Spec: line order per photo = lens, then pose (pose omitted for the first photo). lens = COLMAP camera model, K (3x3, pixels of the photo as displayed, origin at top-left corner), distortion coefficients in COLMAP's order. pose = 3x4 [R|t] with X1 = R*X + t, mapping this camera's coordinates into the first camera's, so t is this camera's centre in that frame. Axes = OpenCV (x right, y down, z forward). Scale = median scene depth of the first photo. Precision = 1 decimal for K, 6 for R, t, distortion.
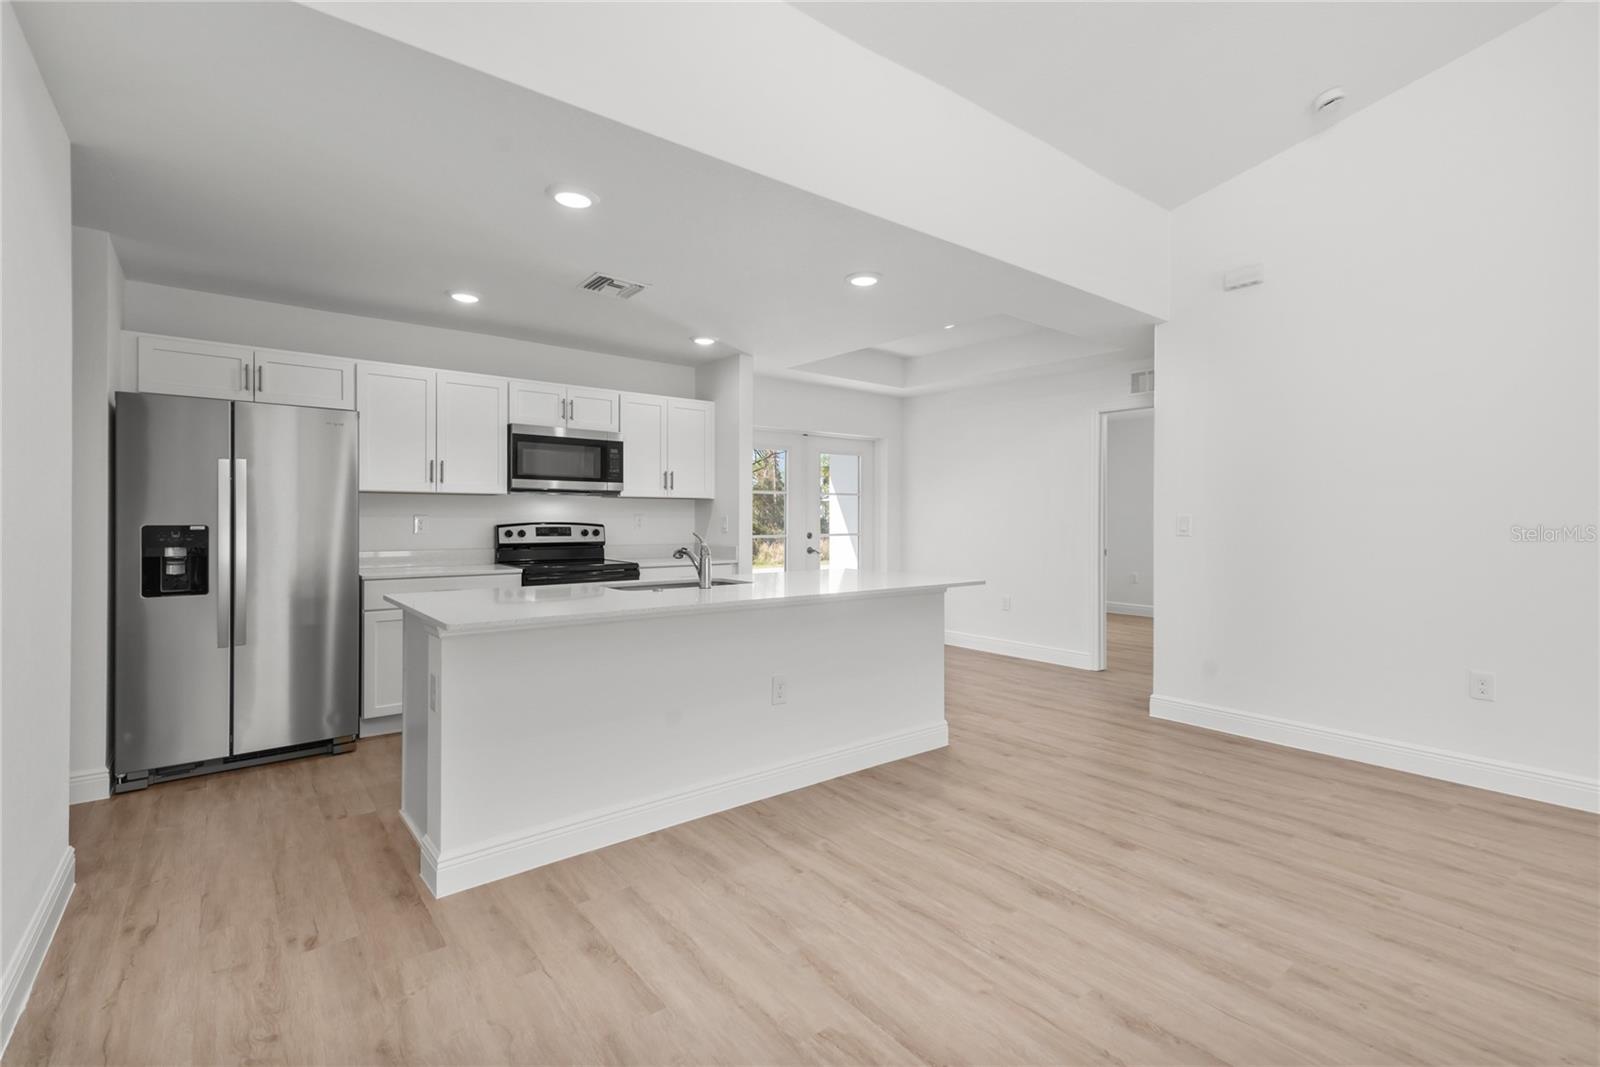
lens RADIAL K [[725.1, 0, 803.5], [0, 725.1, 518.6], [0, 0, 1]] dist [0.018229, -0.000776]
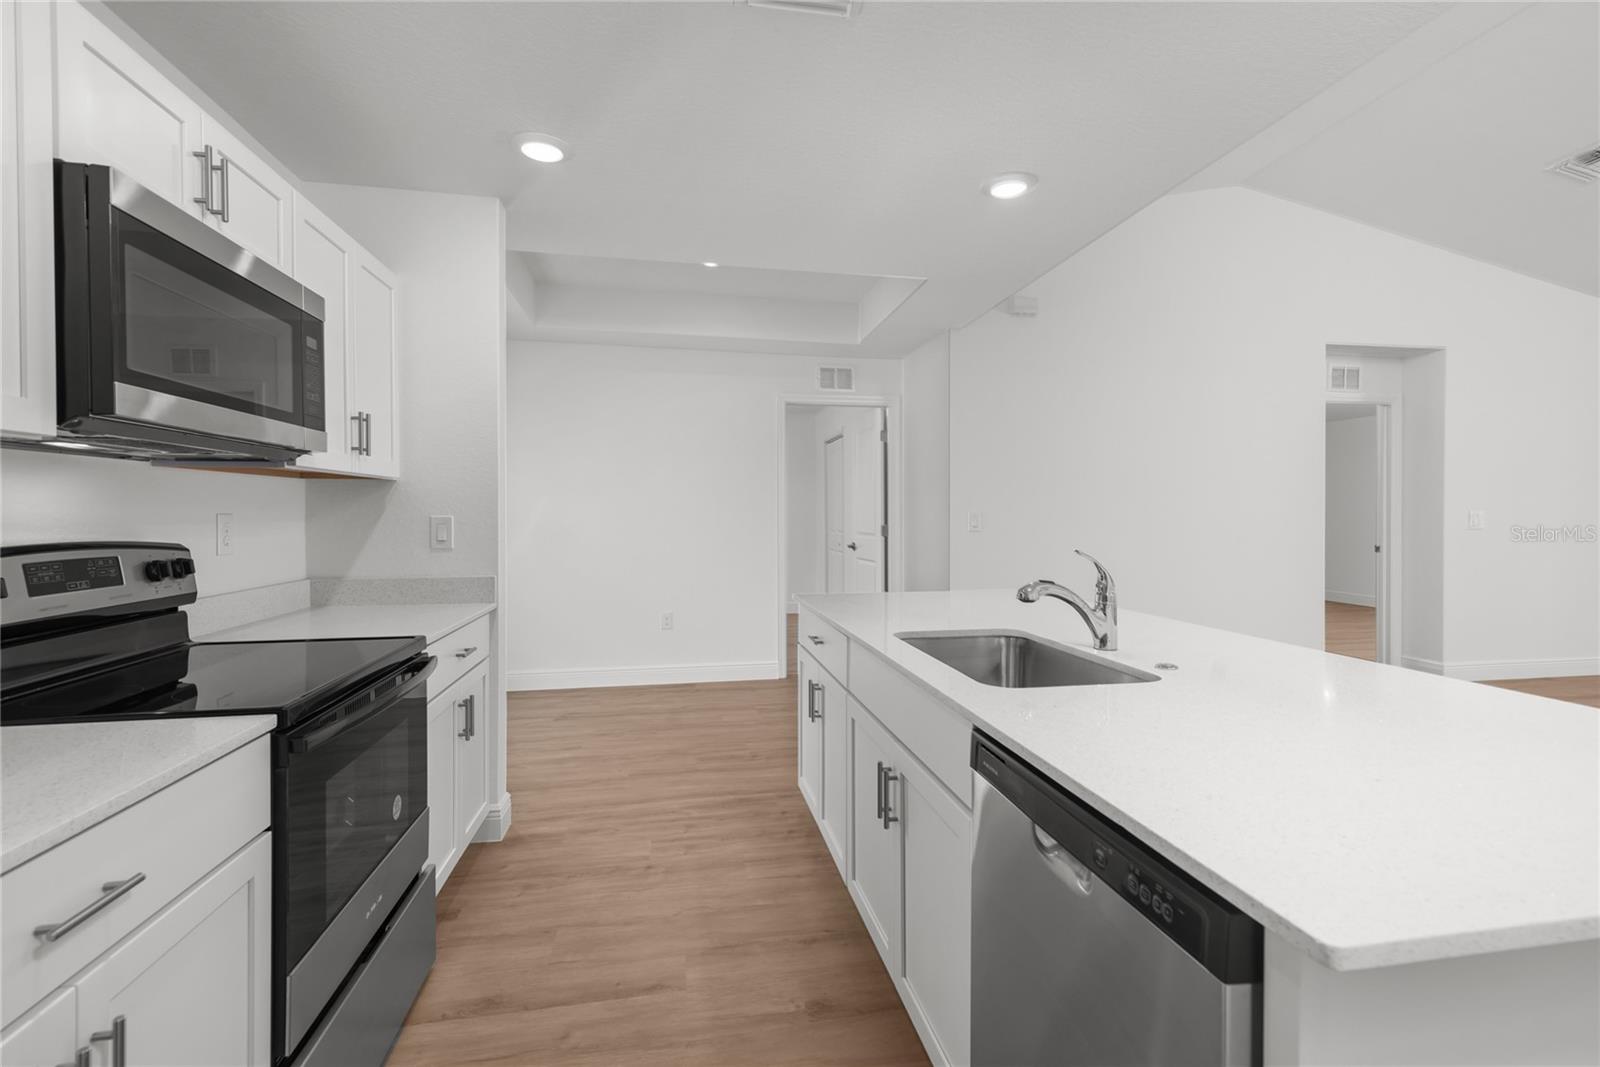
lens RADIAL K [[725.1, 0, 803.5], [0, 725.1, 518.6], [0, 0, 1]] dist [0.018229, -0.000776]
pose [[0.471531, -0.010999, 0.881781, -0.729650], [0.003844, 0.999938, 0.010417, -0.011016], [-0.881841, -0.001523, 0.471545, 0.941950]]
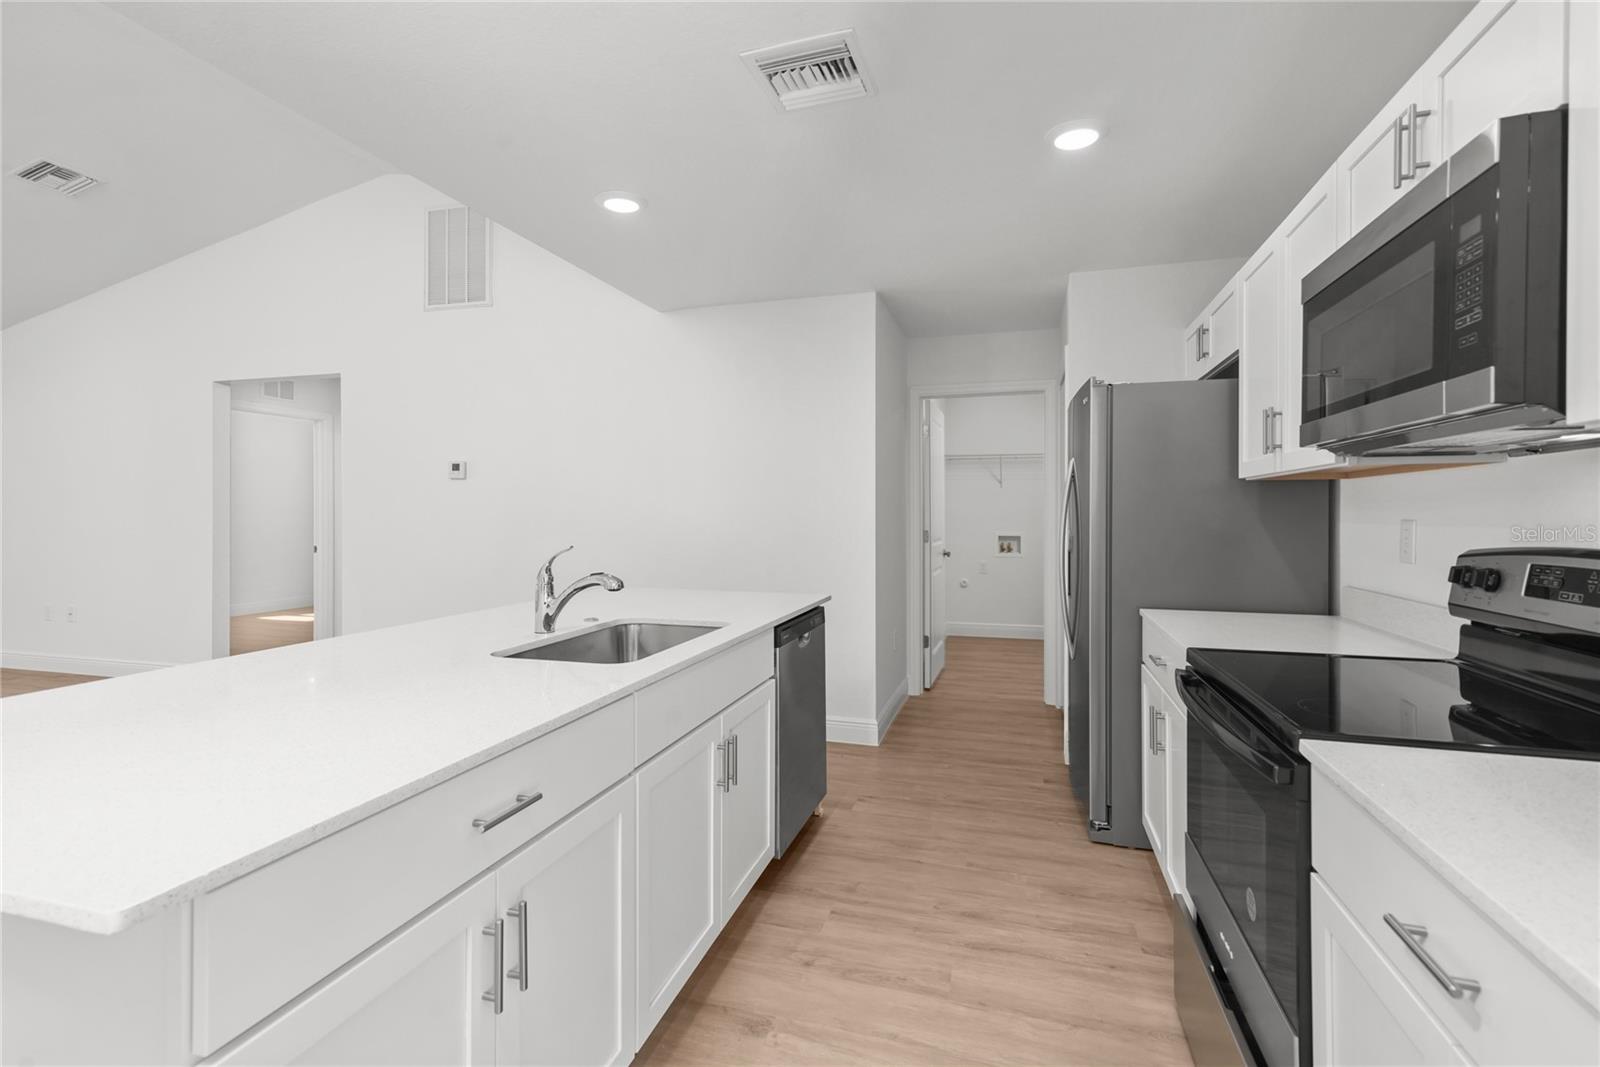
lens RADIAL K [[715.8, 0, 803.4], [0, 715.8, 514.1], [0, 0, 1]] dist [0.018164, -0.000185]
pose [[-0.820041, 0.004615, -0.572286, 0.034352], [0.002094, 0.999985, 0.005062, -0.014606], [0.572300, 0.002953, -0.820039, 1.645472]]
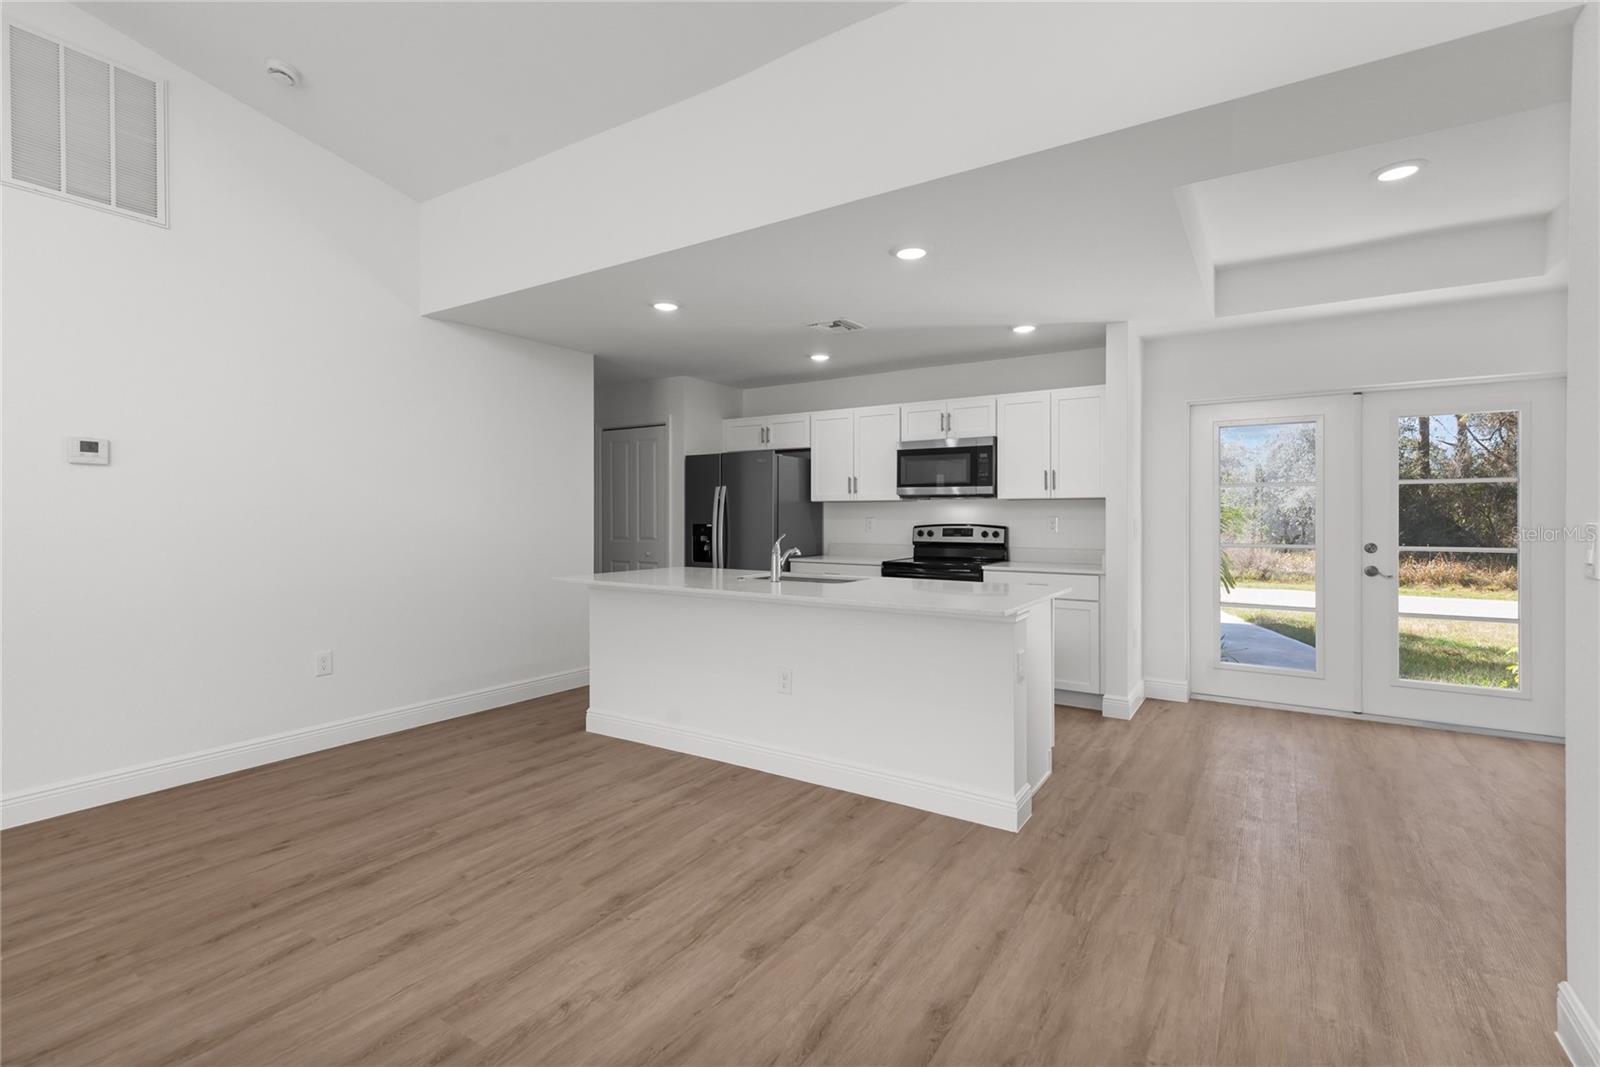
lens RADIAL K [[725.1, 0, 803.5], [0, 725.1, 518.6], [0, 0, 1]] dist [0.018229, -0.000776]
pose [[0.316466, 0.002049, -0.948601, 0.986651], [0.000697, 0.999997, 0.002393, -0.009454], [0.948603, -0.001418, 0.316464, 0.669697]]
